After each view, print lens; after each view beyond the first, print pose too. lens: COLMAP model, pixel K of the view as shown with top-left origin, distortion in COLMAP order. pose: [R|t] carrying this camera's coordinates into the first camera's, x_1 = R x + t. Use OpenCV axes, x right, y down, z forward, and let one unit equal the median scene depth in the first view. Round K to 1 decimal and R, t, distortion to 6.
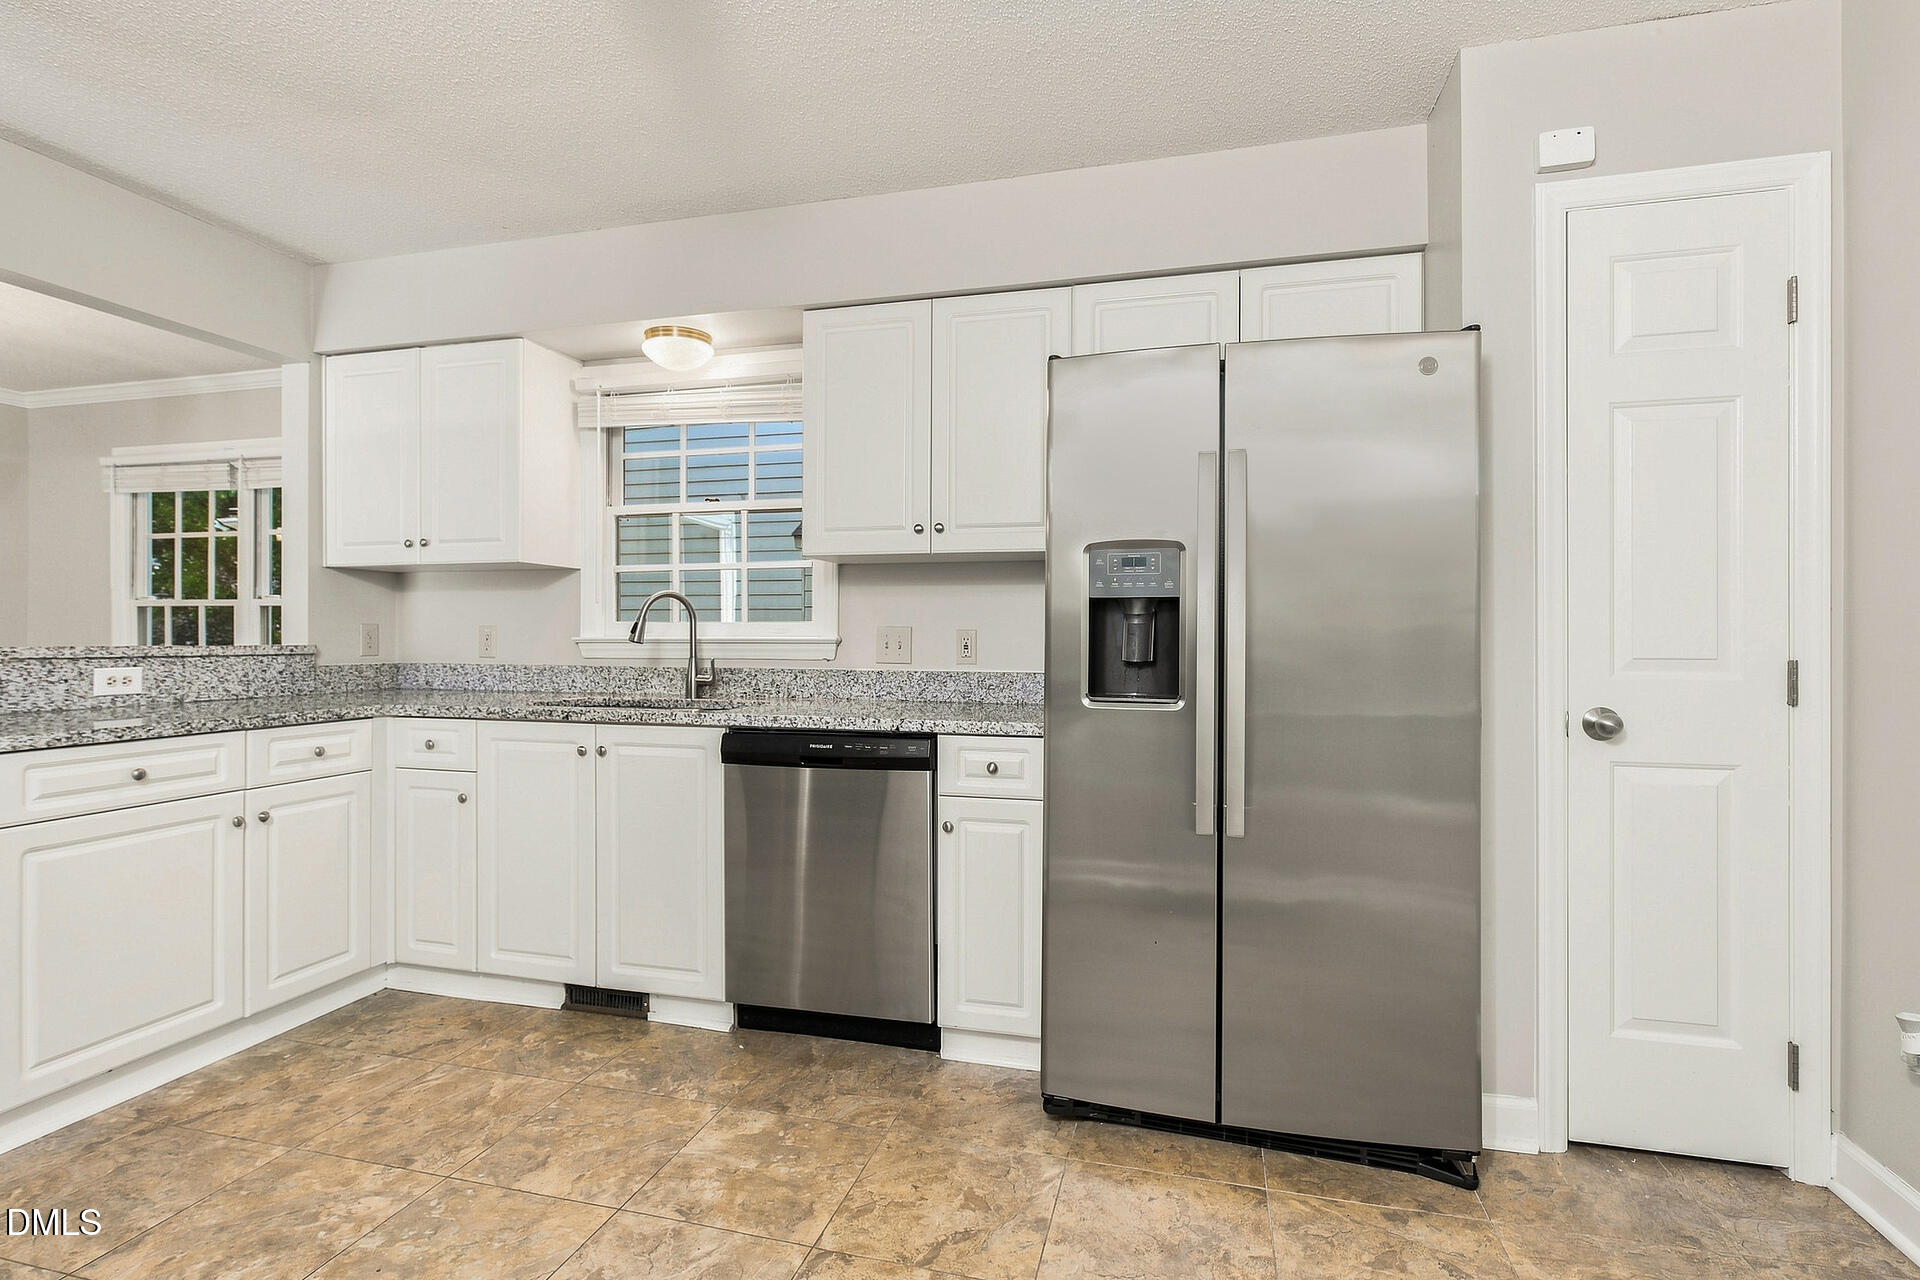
lens RADIAL K [[926.6, 0, 960.7], [0, 926.6, 634.2], [0, 0, 1]] dist [-0.000482, 0.000140]
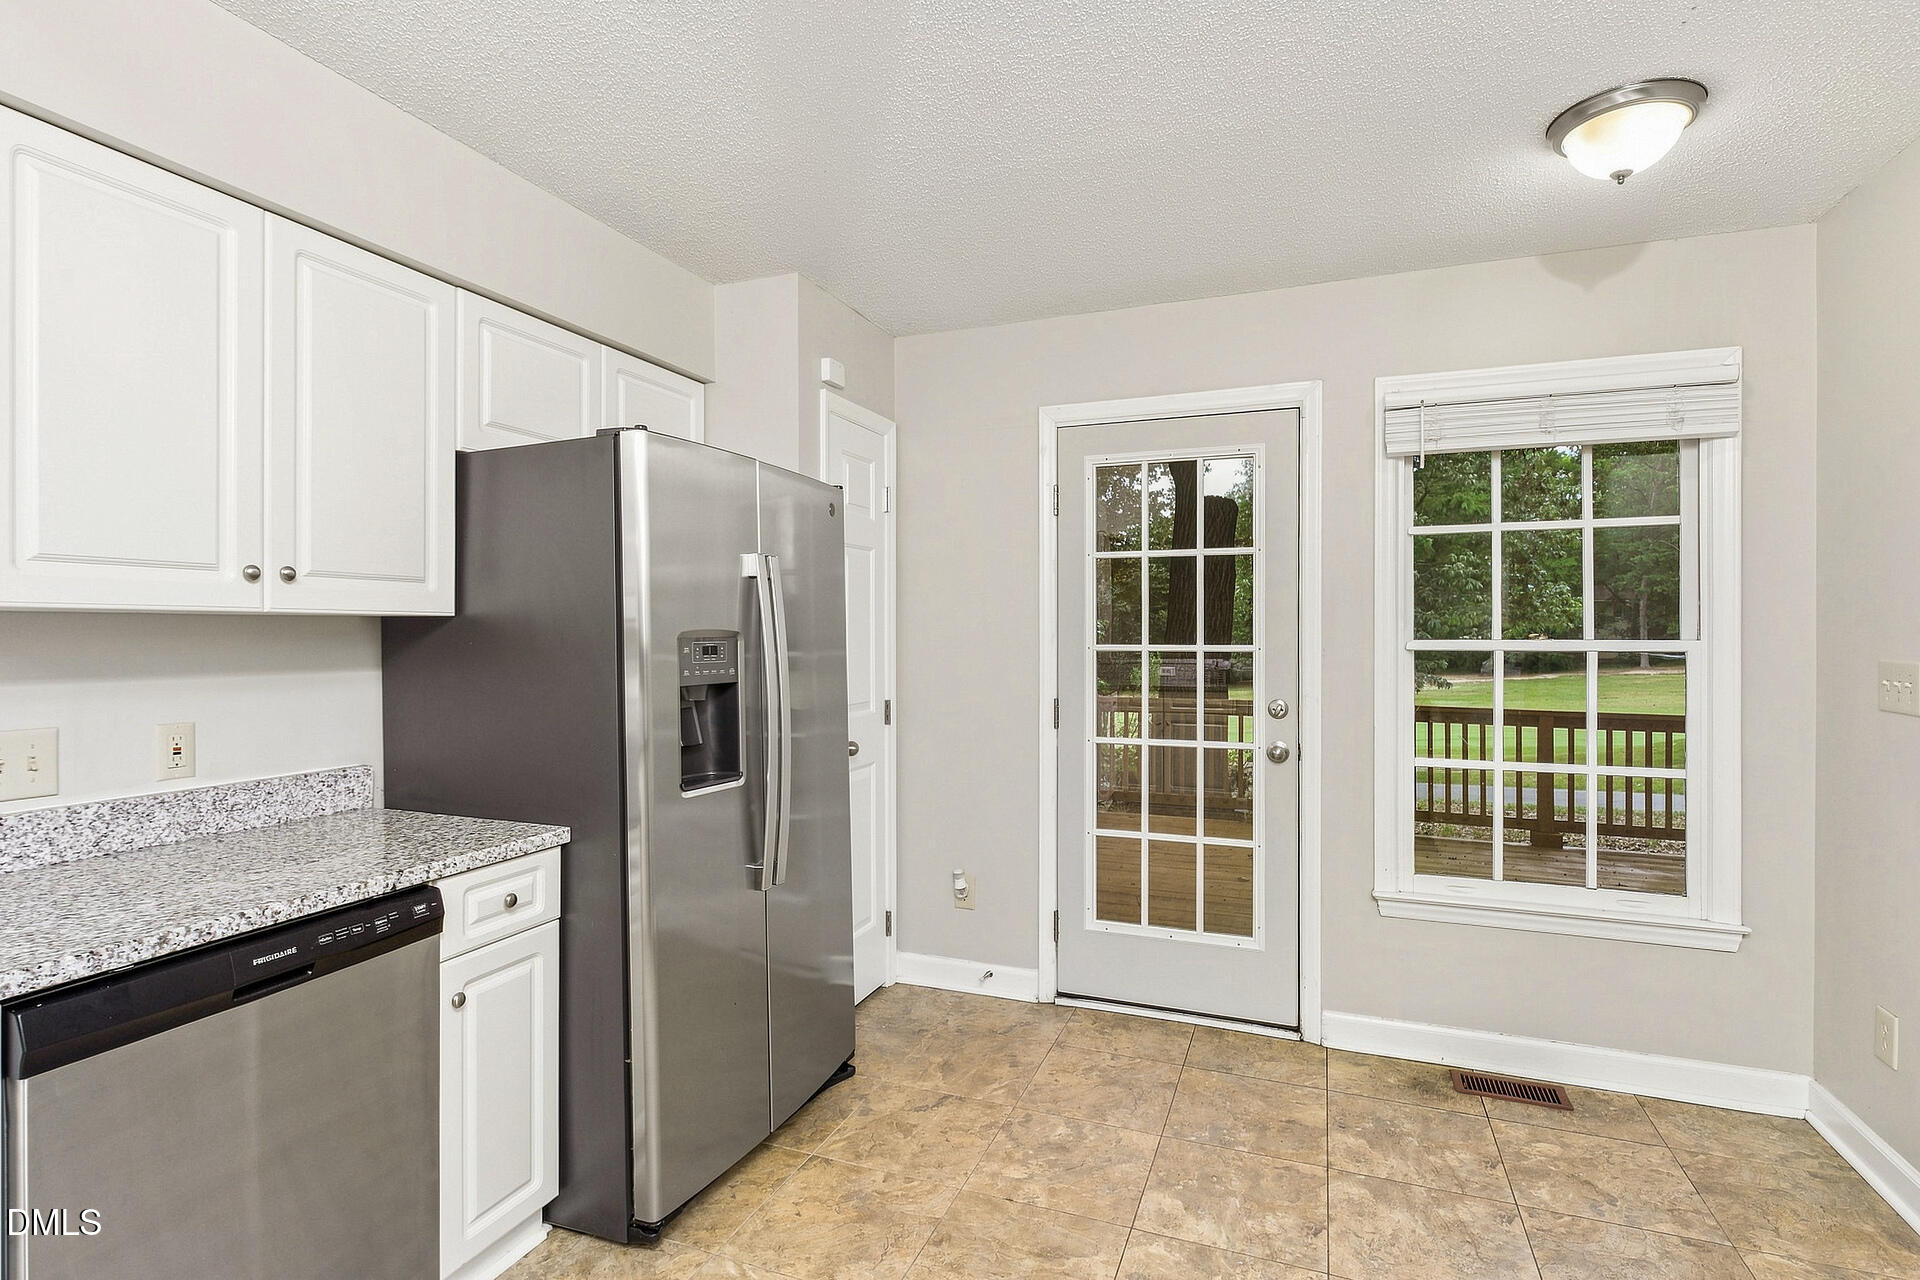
lens RADIAL K [[926.6, 0, 960.7], [0, 926.6, 634.2], [0, 0, 1]] dist [-0.000482, 0.000140]
pose [[0.106543, -0.004262, 0.994299, -0.700405], [-0.005414, 0.999974, 0.004866, -0.088435], [-0.994293, -0.005901, 0.106517, 0.525006]]
